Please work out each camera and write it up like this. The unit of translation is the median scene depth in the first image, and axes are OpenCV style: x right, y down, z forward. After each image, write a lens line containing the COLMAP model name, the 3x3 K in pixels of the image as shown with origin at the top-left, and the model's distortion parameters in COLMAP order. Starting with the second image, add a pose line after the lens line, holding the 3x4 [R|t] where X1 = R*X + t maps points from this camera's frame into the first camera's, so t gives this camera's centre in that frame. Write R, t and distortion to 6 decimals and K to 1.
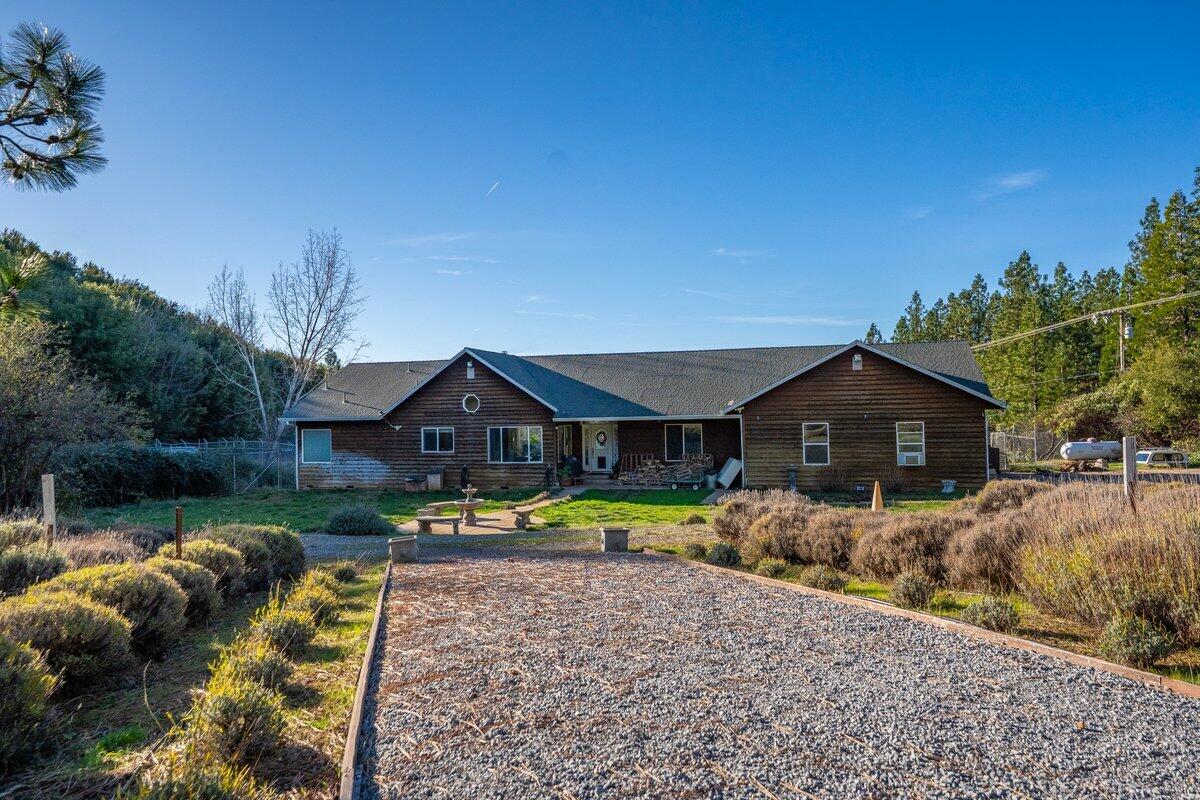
lens RADIAL K [[534.6, 0, 600.0], [0, 534.6, 400.0], [0, 0, 1]] dist [0.034221, -0.000029]
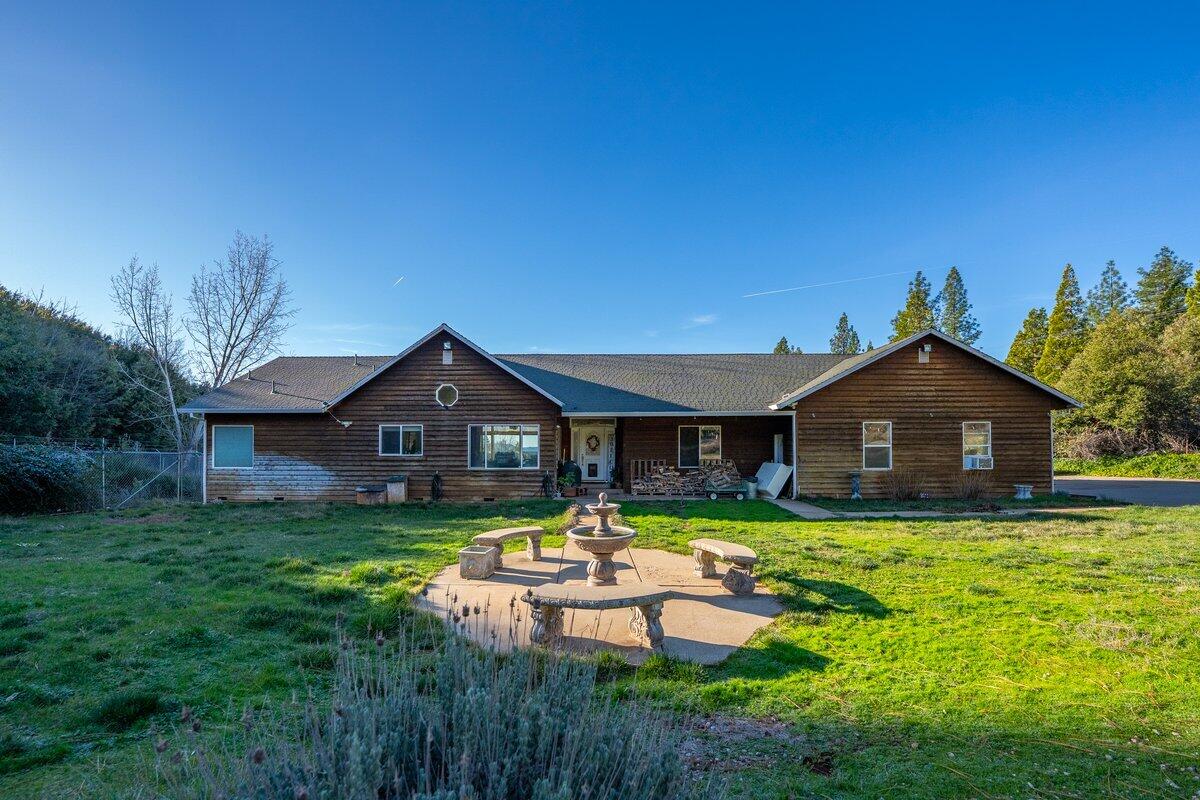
lens RADIAL K [[481.3, 0, 626.4], [0, 481.3, 416.4], [0, 0, 1]] dist [-0.009261, 0.000184]
pose [[0.980472, 0.024301, 0.195149, -0.118313], [-0.023385, 0.999702, -0.006997, 0.037740], [-0.195261, 0.002297, 0.980749, 0.241659]]
